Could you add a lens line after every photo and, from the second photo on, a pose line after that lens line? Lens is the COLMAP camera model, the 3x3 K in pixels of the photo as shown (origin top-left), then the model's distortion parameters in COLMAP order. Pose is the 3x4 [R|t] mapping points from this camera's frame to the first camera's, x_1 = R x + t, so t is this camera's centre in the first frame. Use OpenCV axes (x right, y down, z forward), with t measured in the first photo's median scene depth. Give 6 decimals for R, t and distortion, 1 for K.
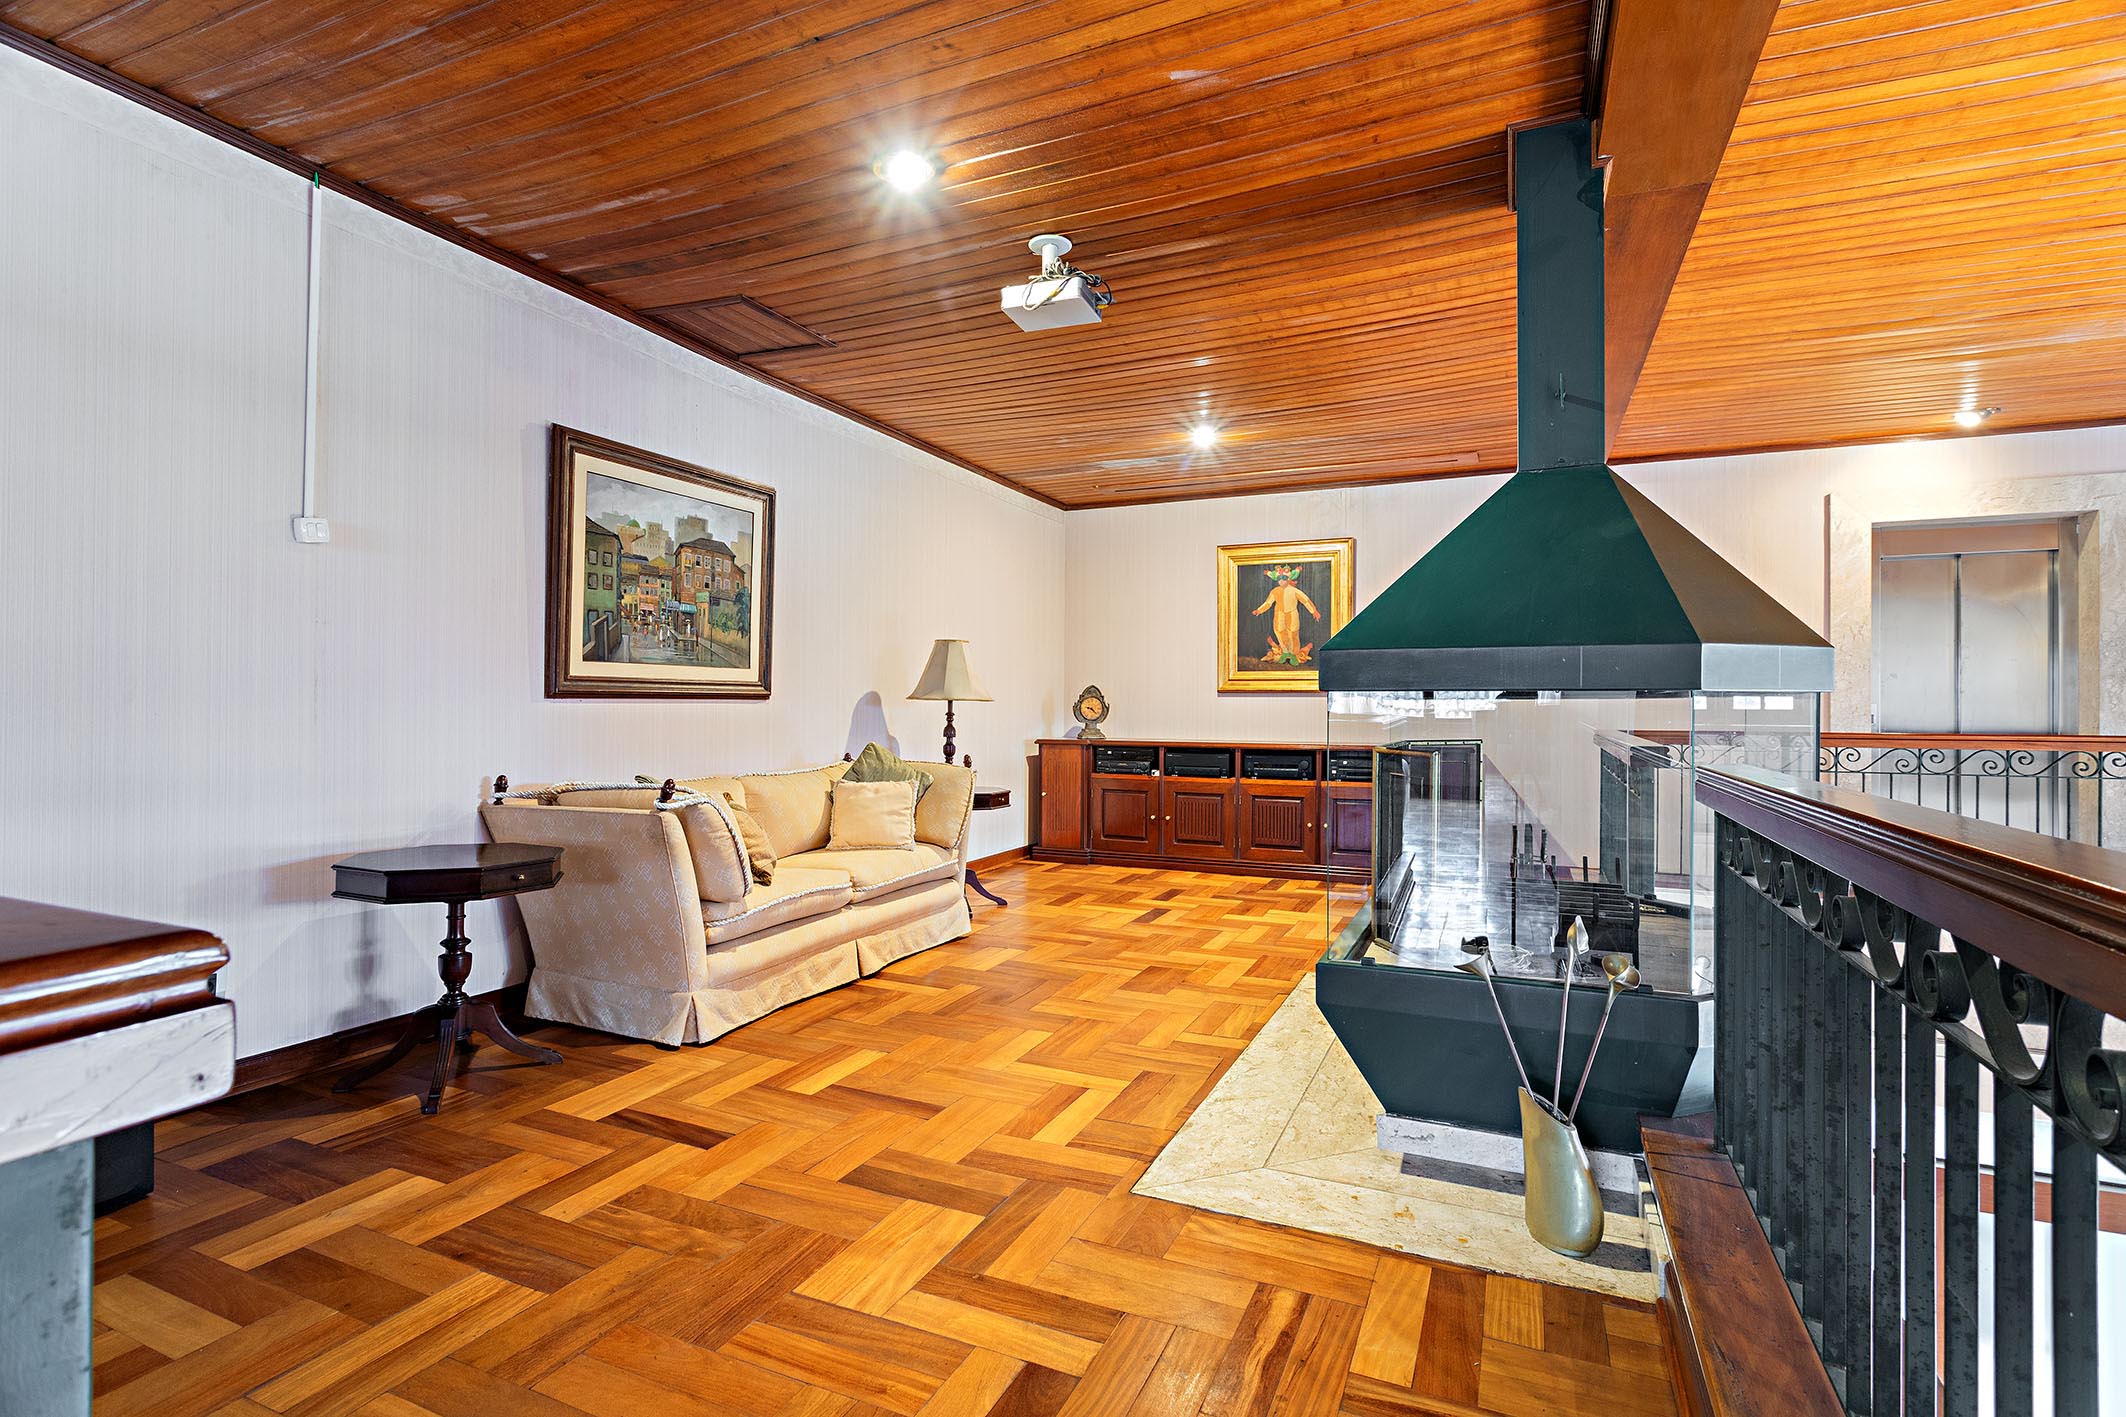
lens RADIAL K [[1030.3, 0, 1063.0], [0, 1030.3, 708.5], [0, 0, 1]] dist [0.001196, 0.000250]
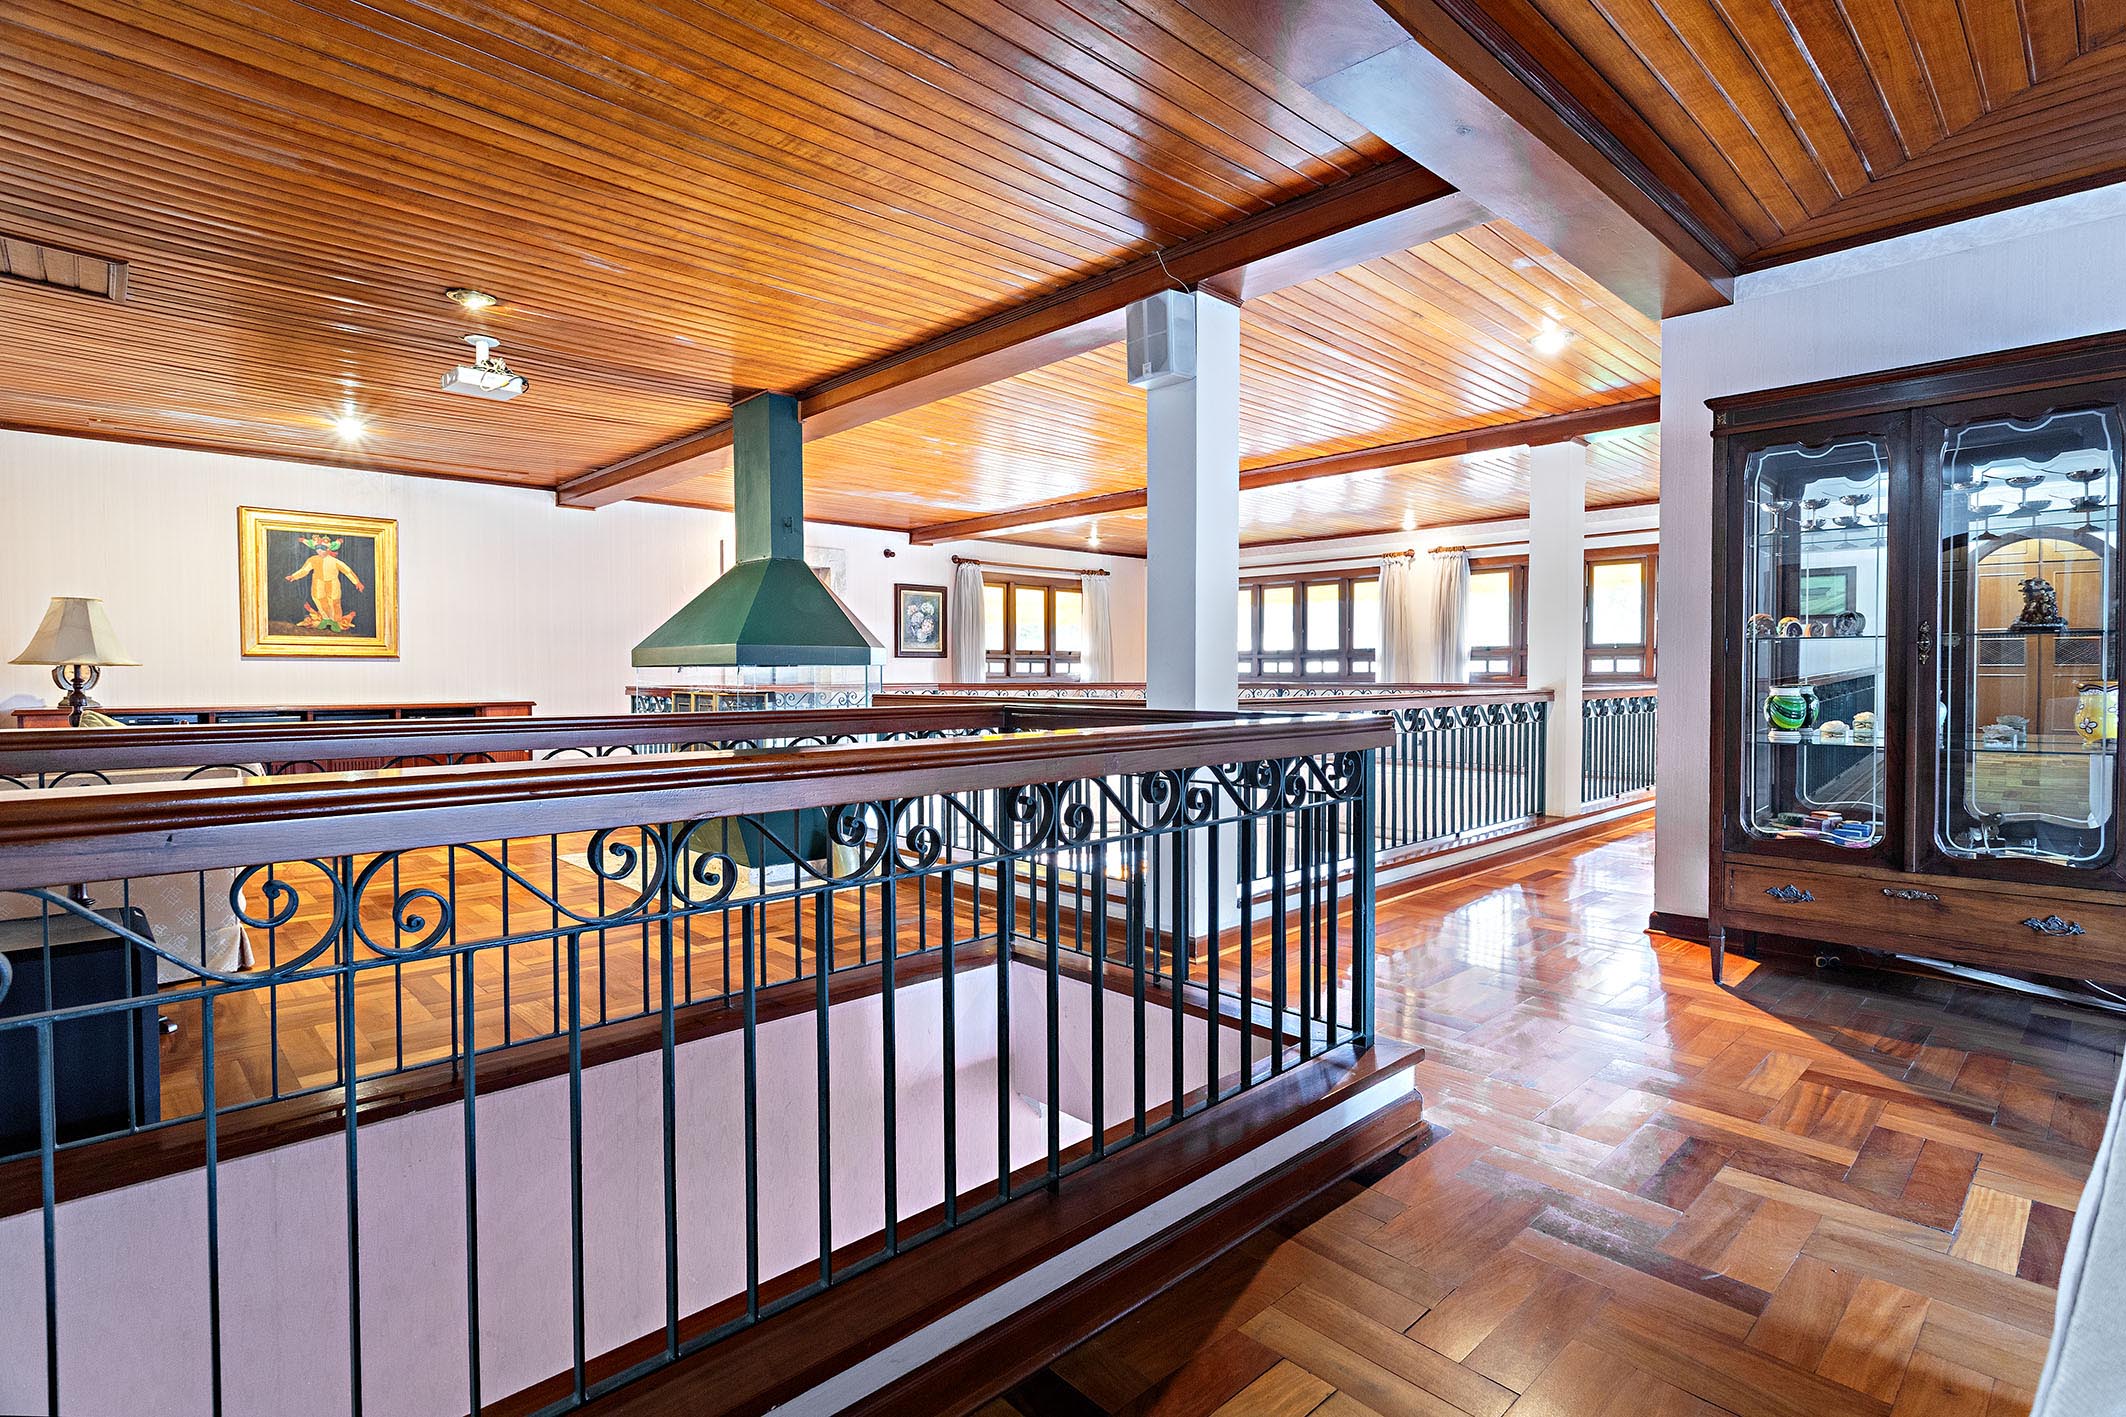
lens RADIAL K [[1030.3, 0, 1063.0], [0, 1030.3, 708.5], [0, 0, 1]] dist [0.001196, 0.000250]
pose [[0.382009, -0.033847, 0.923539, -0.471405], [-0.002889, 0.999280, 0.037818, -0.004937], [-0.924154, -0.017115, 0.381636, -0.100082]]
